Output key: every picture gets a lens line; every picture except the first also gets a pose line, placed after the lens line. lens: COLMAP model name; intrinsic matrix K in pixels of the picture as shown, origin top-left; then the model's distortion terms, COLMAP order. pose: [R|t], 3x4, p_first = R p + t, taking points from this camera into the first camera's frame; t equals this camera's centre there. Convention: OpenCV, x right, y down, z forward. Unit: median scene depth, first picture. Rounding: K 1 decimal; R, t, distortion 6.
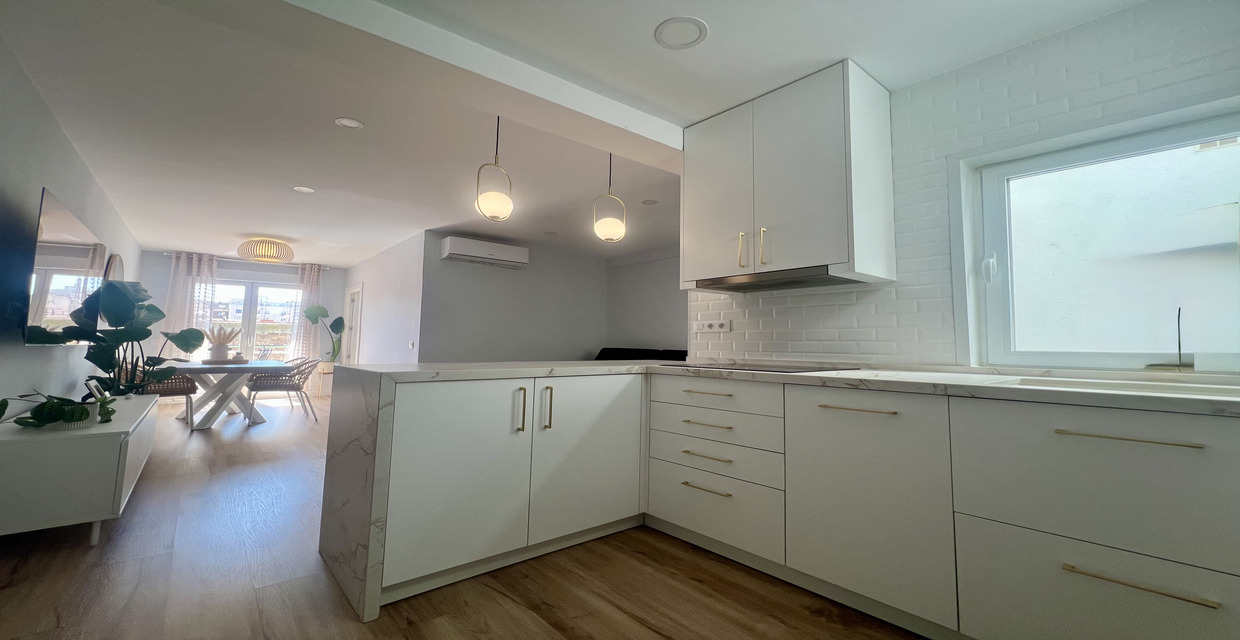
lens RADIAL K [[499.0, 0, 622.7], [0, 499.0, 315.0], [0, 0, 1]] dist [0.001112, 0.000340]
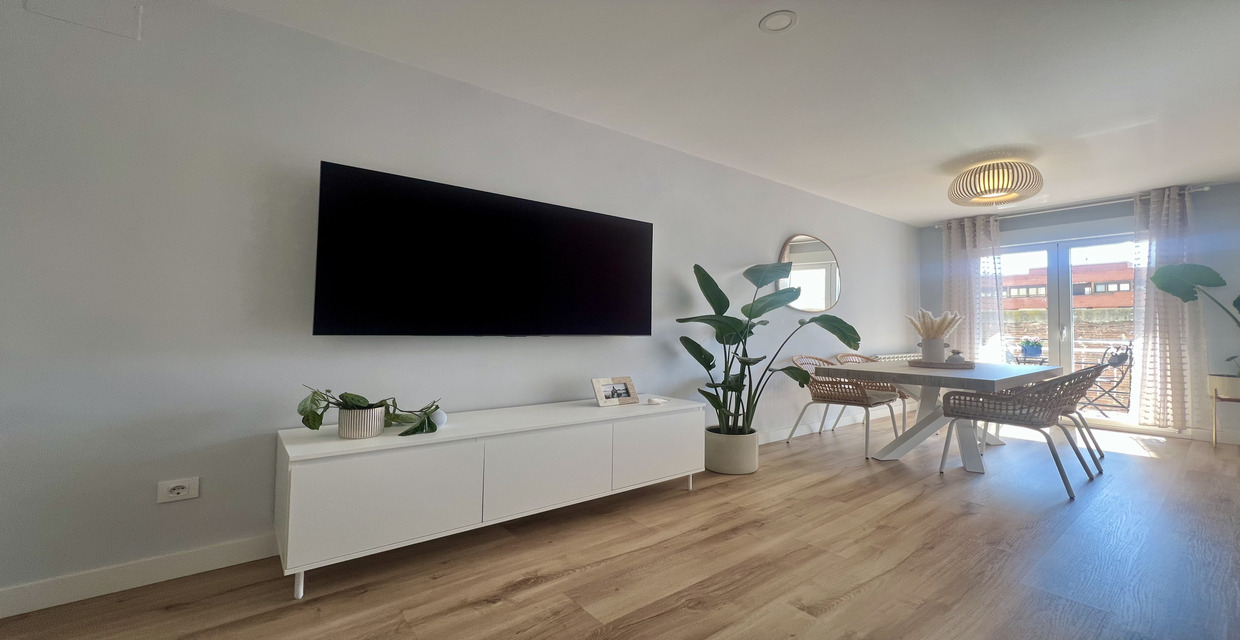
lens RADIAL K [[499.0, 0, 622.7], [0, 499.0, 315.0], [0, 0, 1]] dist [0.001112, 0.000340]
pose [[-0.020691, -0.038327, -0.999051, -0.115708], [0.050868, 0.997930, -0.039338, 0.033085], [0.998491, -0.051634, -0.018698, 0.591166]]
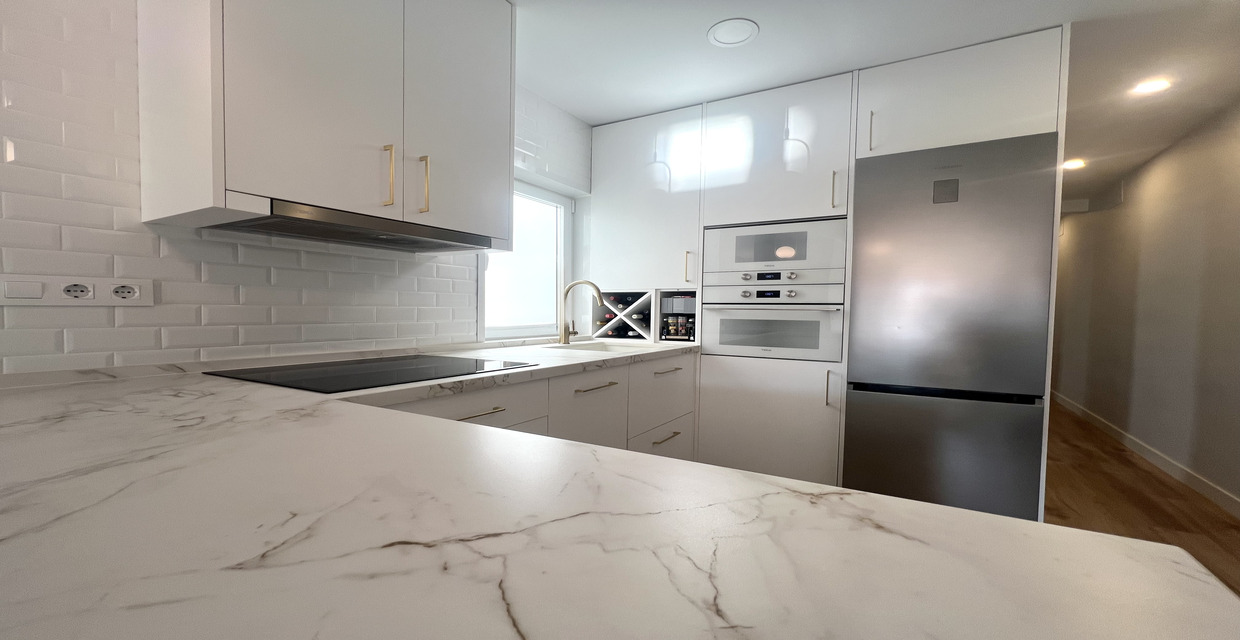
lens RADIAL K [[499.0, 0, 622.7], [0, 499.0, 315.0], [0, 0, 1]] dist [0.001112, 0.000340]
pose [[-0.329908, -0.025832, 0.943660, -0.175571], [-0.070844, 0.997484, 0.002538, 0.005211], [-0.941351, -0.066015, -0.330908, 0.375995]]
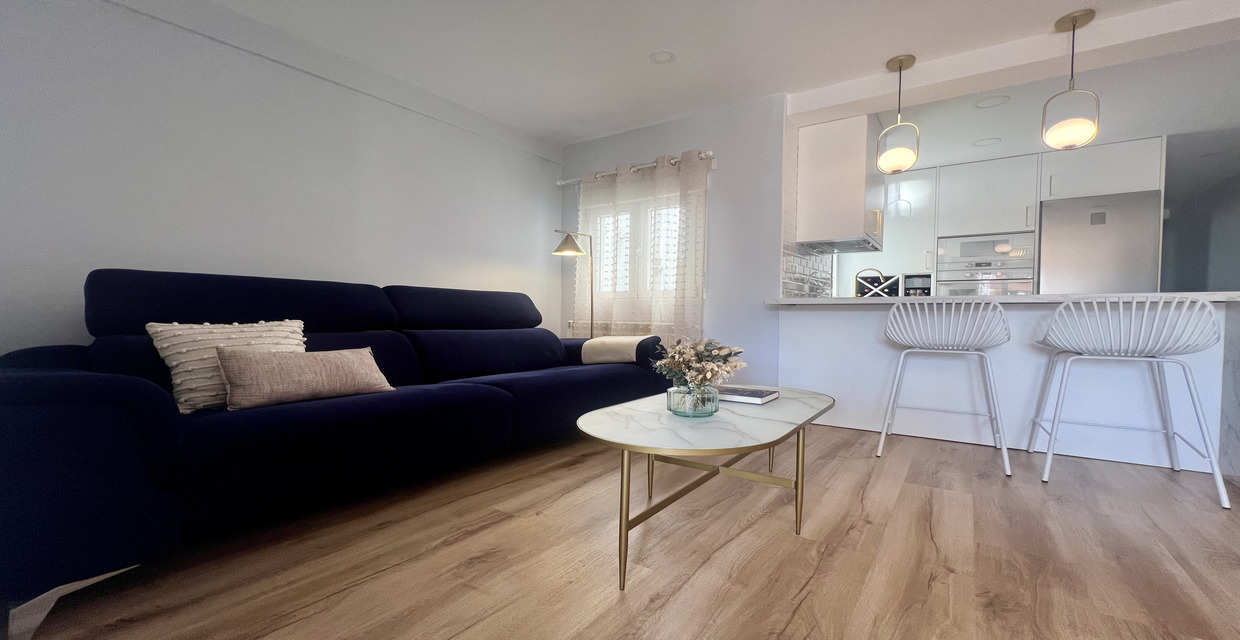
lens RADIAL K [[499.0, 0, 622.7], [0, 499.0, 315.0], [0, 0, 1]] dist [0.001112, 0.000340]
pose [[-0.256903, -0.019110, 0.966248, -0.442695], [-0.064339, 0.997925, 0.002630, 0.084030], [-0.964293, -0.061492, -0.257599, 0.903578]]
